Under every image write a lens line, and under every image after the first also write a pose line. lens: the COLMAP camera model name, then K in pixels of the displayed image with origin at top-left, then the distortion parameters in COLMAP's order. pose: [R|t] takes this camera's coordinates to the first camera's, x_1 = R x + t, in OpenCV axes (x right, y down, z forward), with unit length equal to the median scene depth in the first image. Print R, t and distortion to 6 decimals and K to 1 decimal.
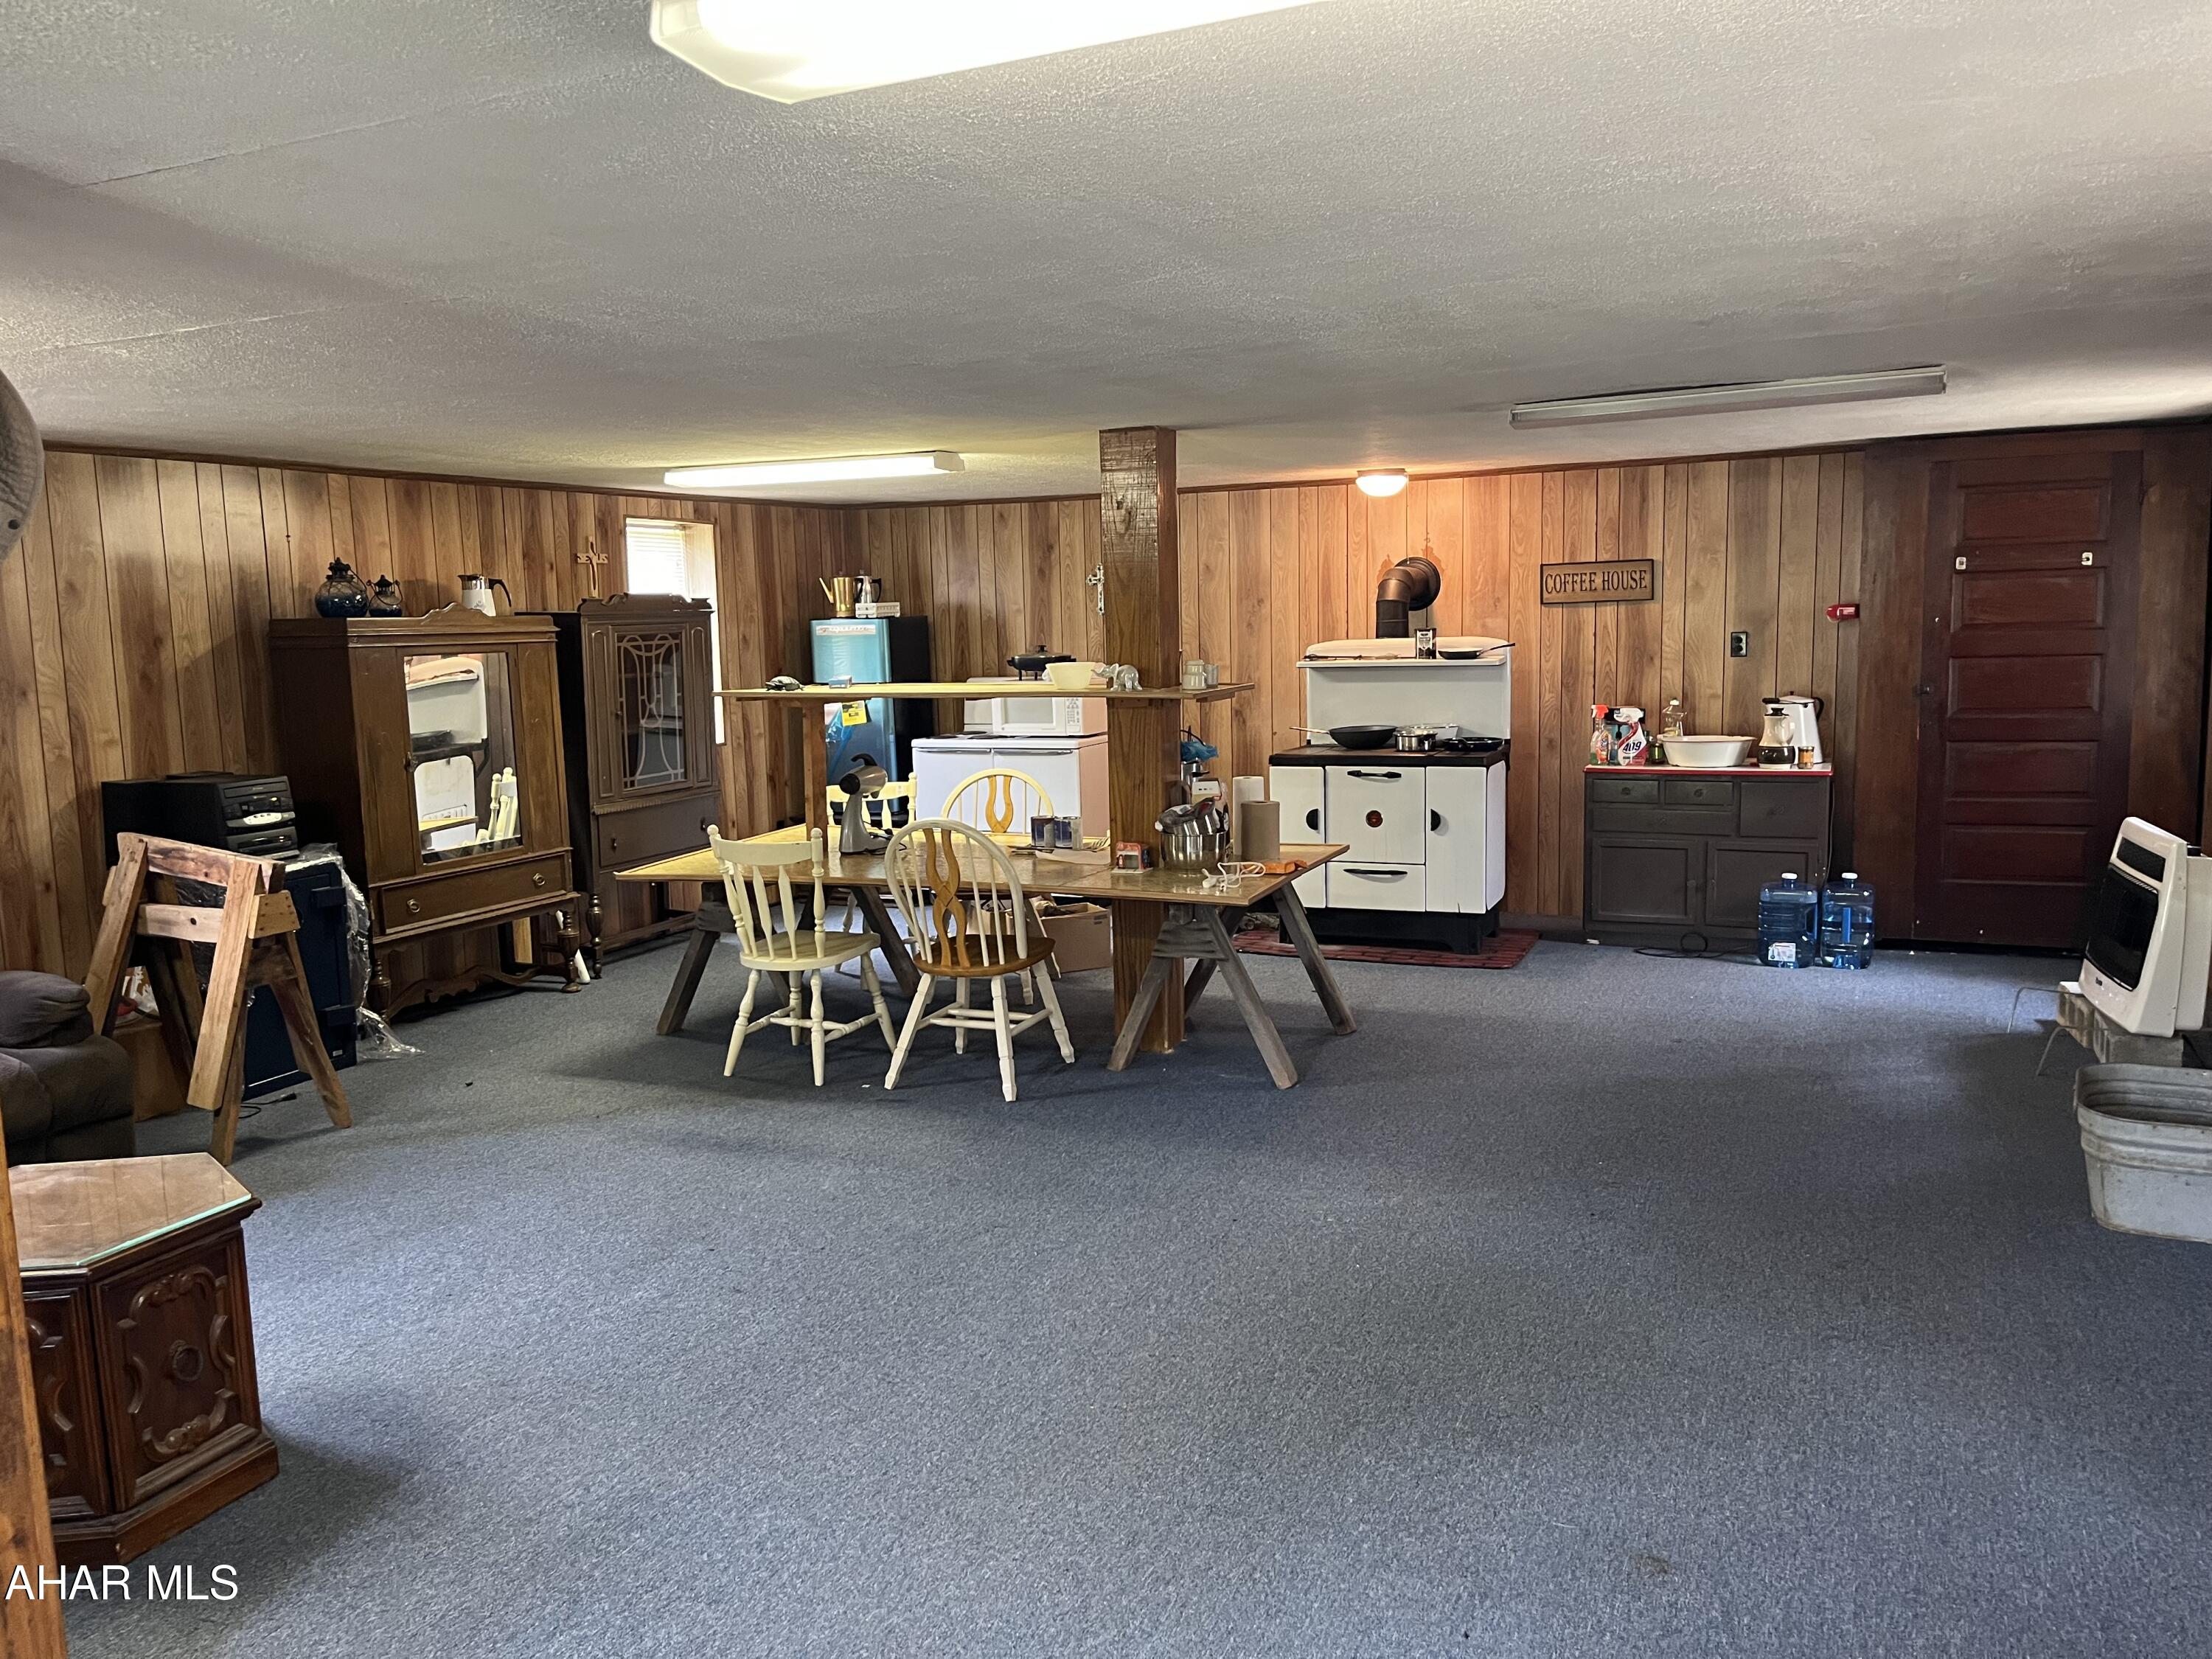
lens RADIAL K [[1659.2, 0, 1097.3], [0, 1659.2, 838.0], [0, 0, 1]] dist [0.051524, -0.078764]
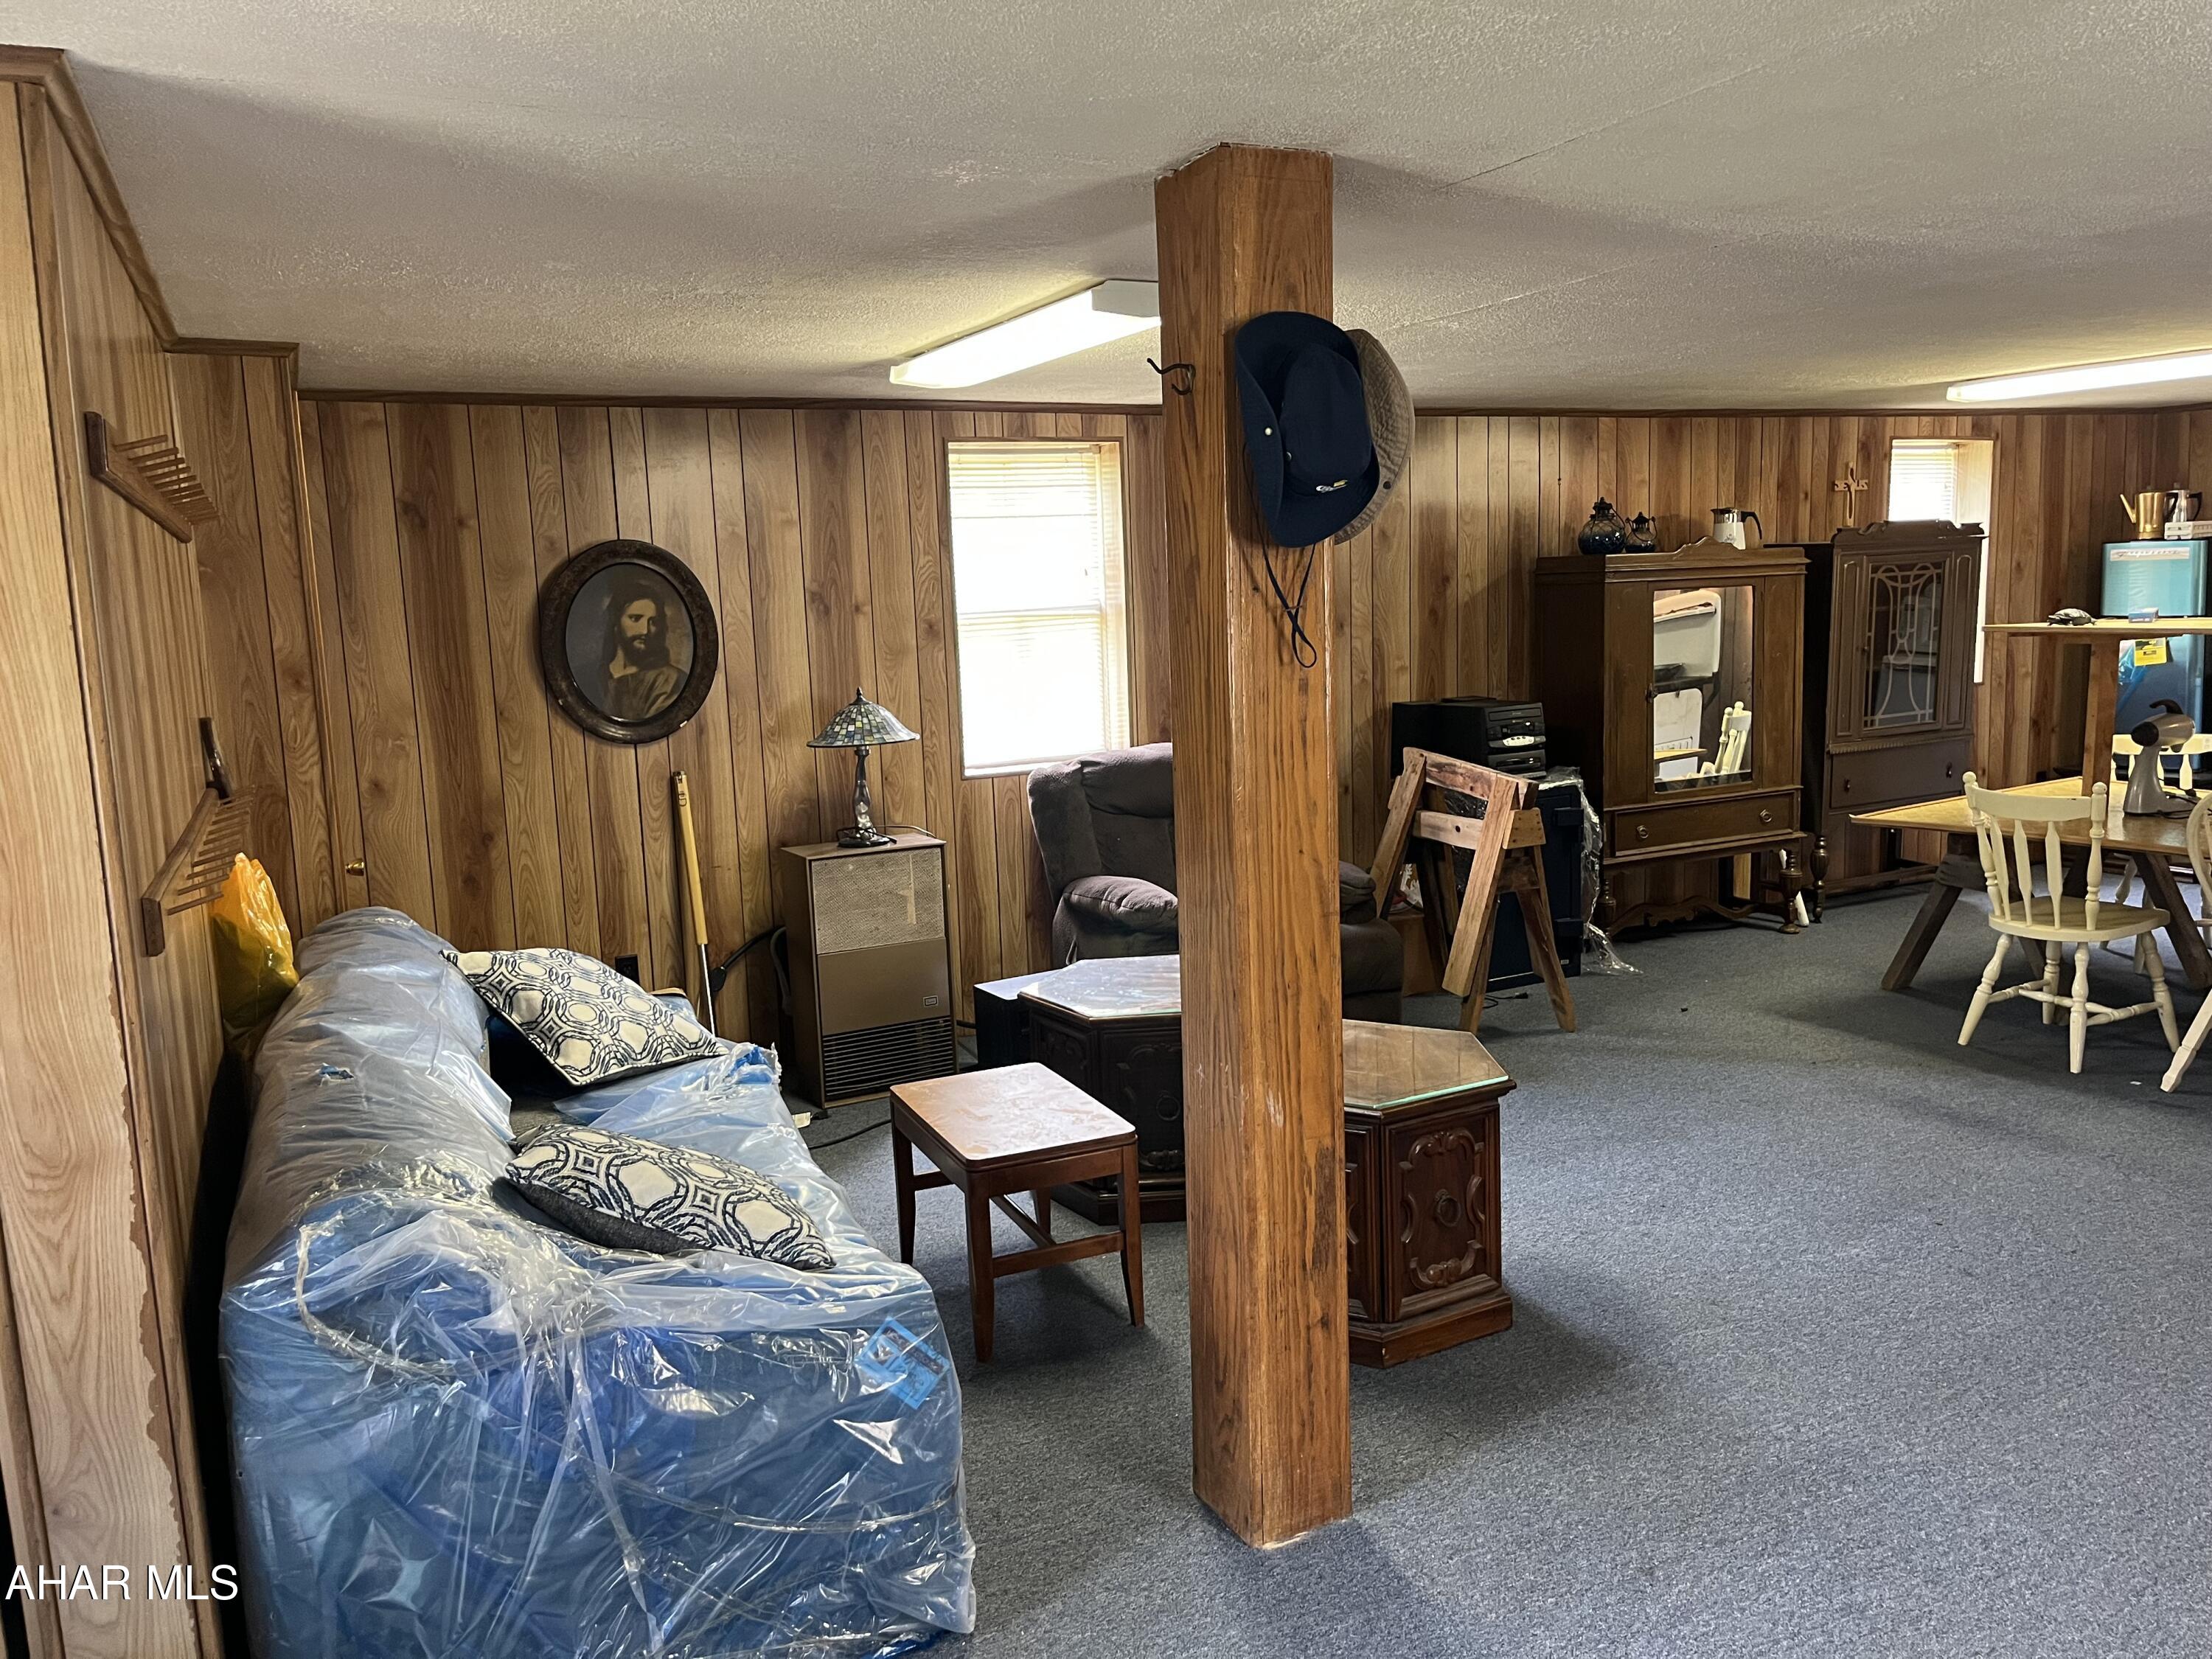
lens RADIAL K [[1659.2, 0, 1097.4], [0, 1659.2, 839.6], [0, 0, 1]] dist [0.051524, -0.078764]
pose [[0.767848, 0.088339, -0.634513, -0.012152], [-0.062063, 0.996046, 0.063568, 0.000517], [0.637619, -0.009431, 0.770294, -0.019279]]
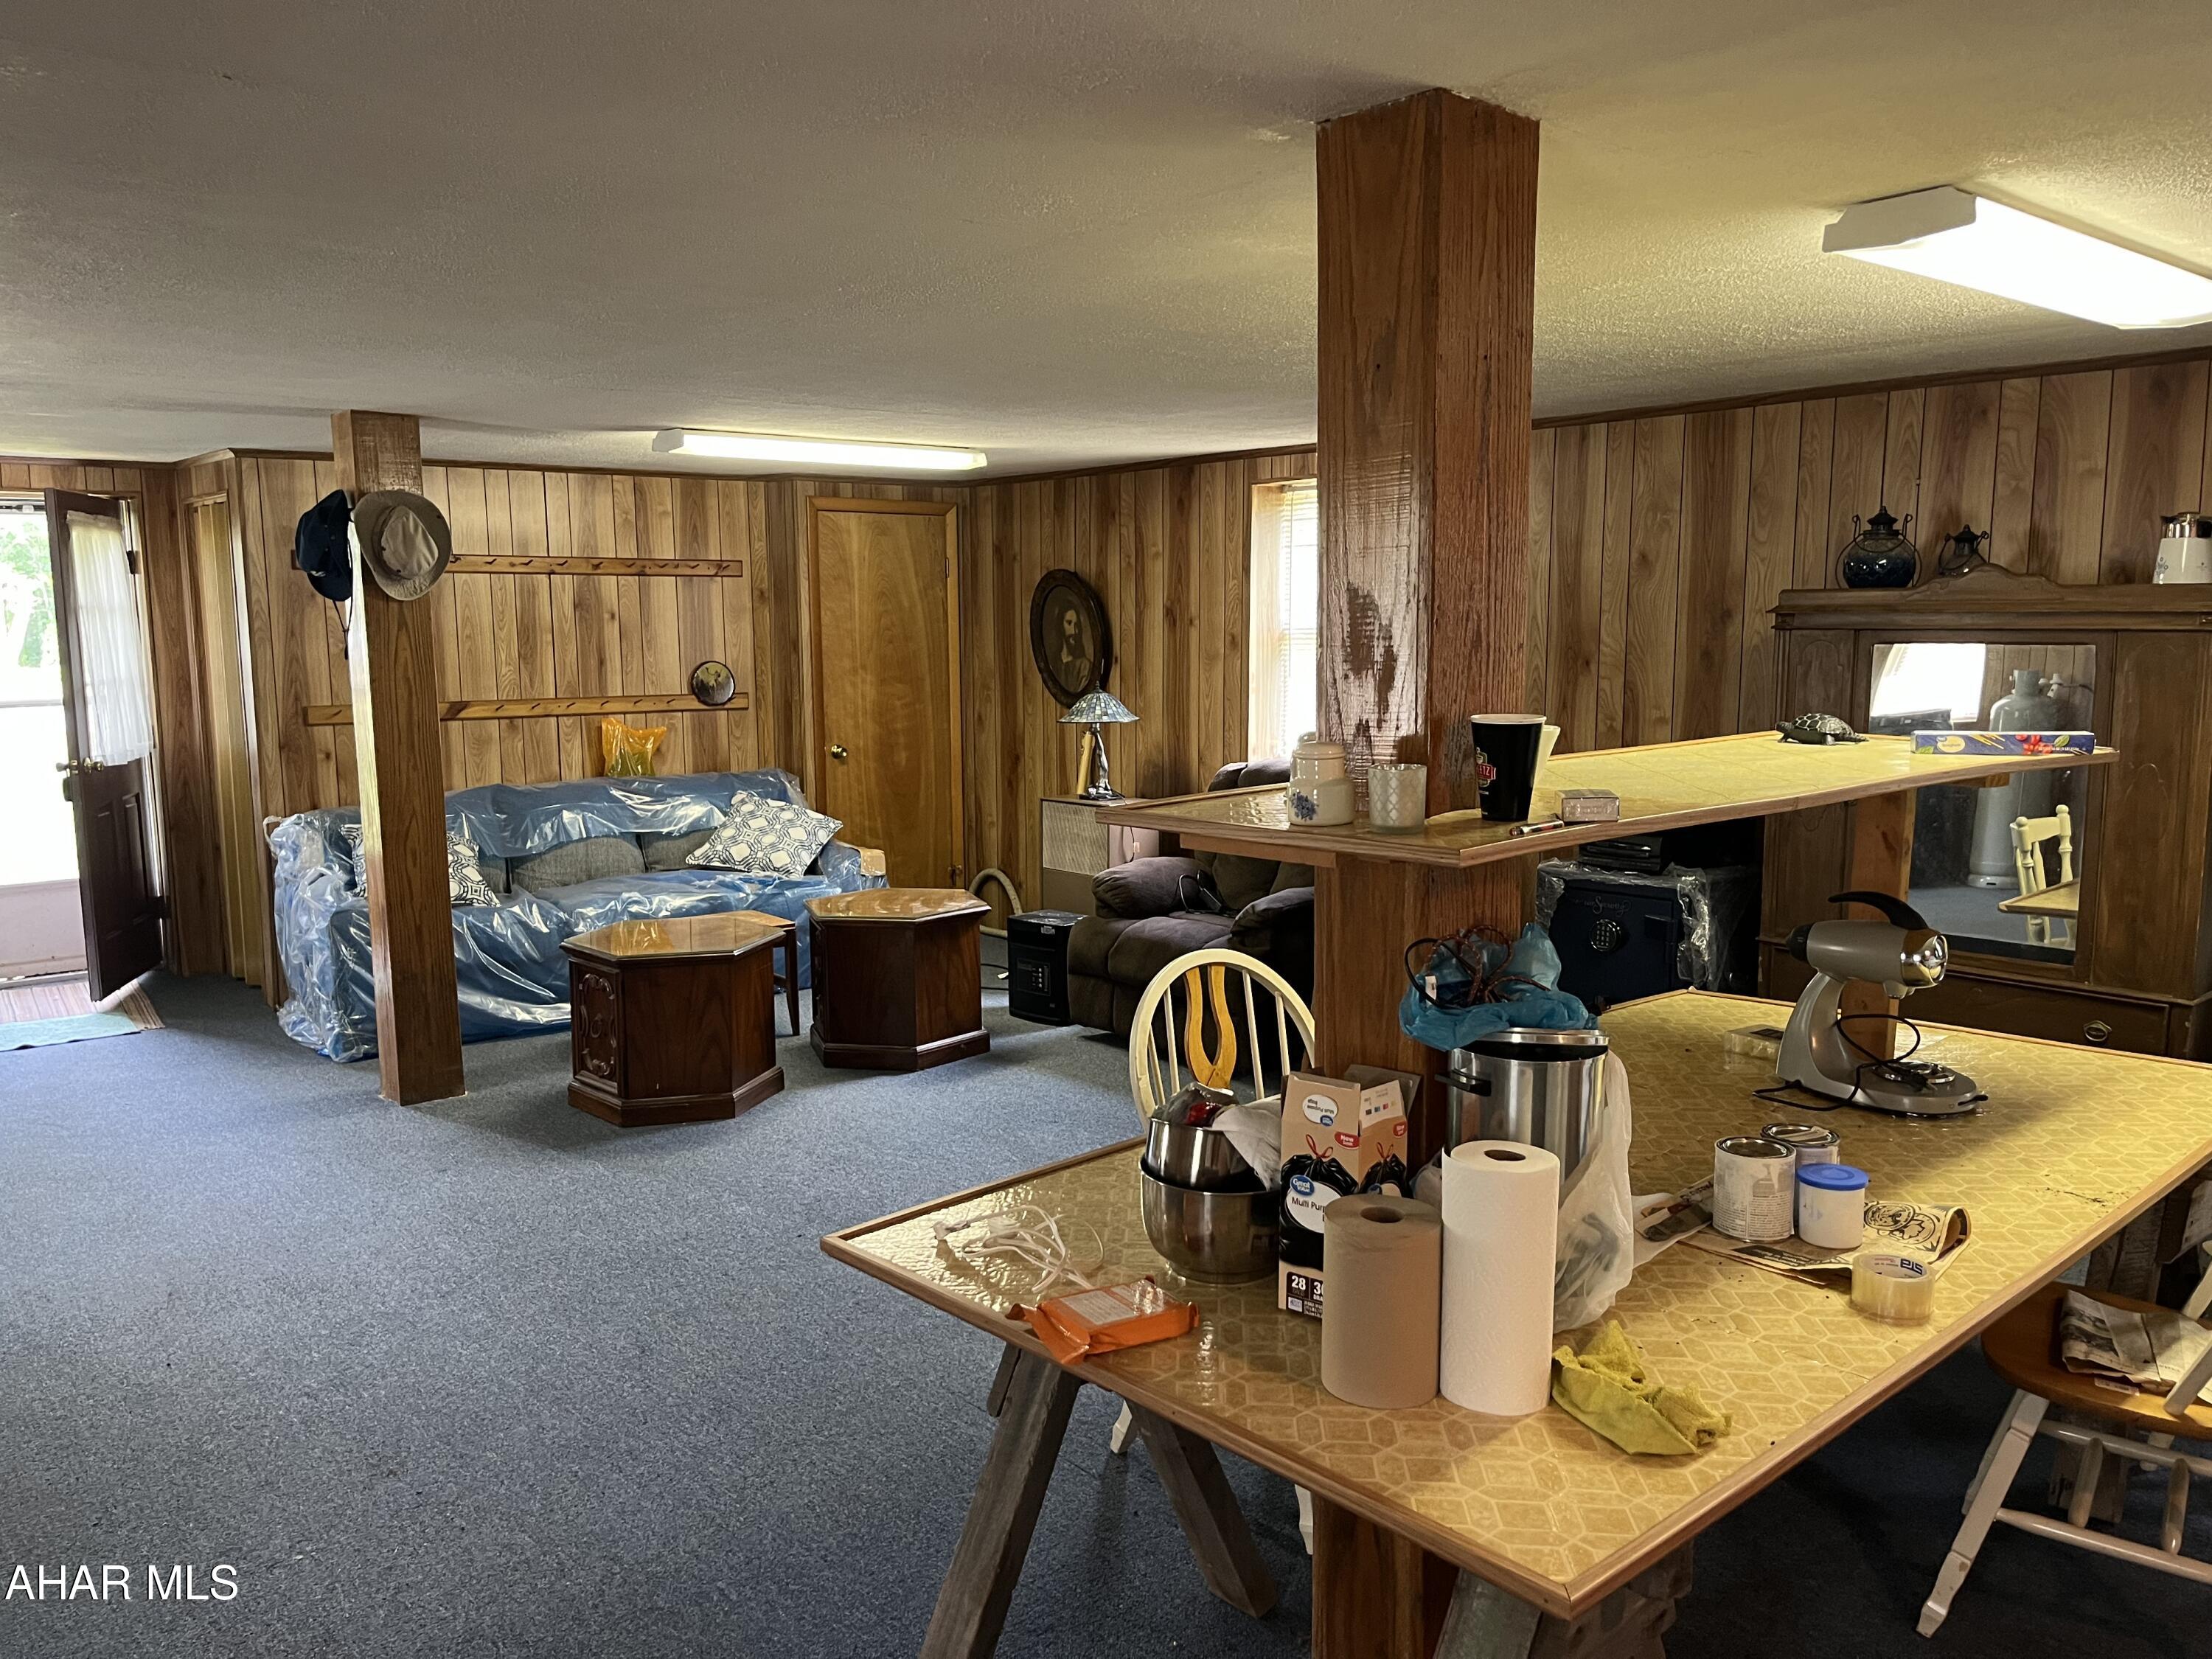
lens RADIAL K [[1659.2, 0, 1114.7], [0, 1659.2, 830.5], [0, 0, 1]] dist [0.051524, -0.078764]
pose [[-0.415034, 0.136088, -0.899570, 0.393016], [-0.107776, 0.974434, 0.197138, -0.146237], [0.903400, 0.178771, -0.389756, 1.074768]]
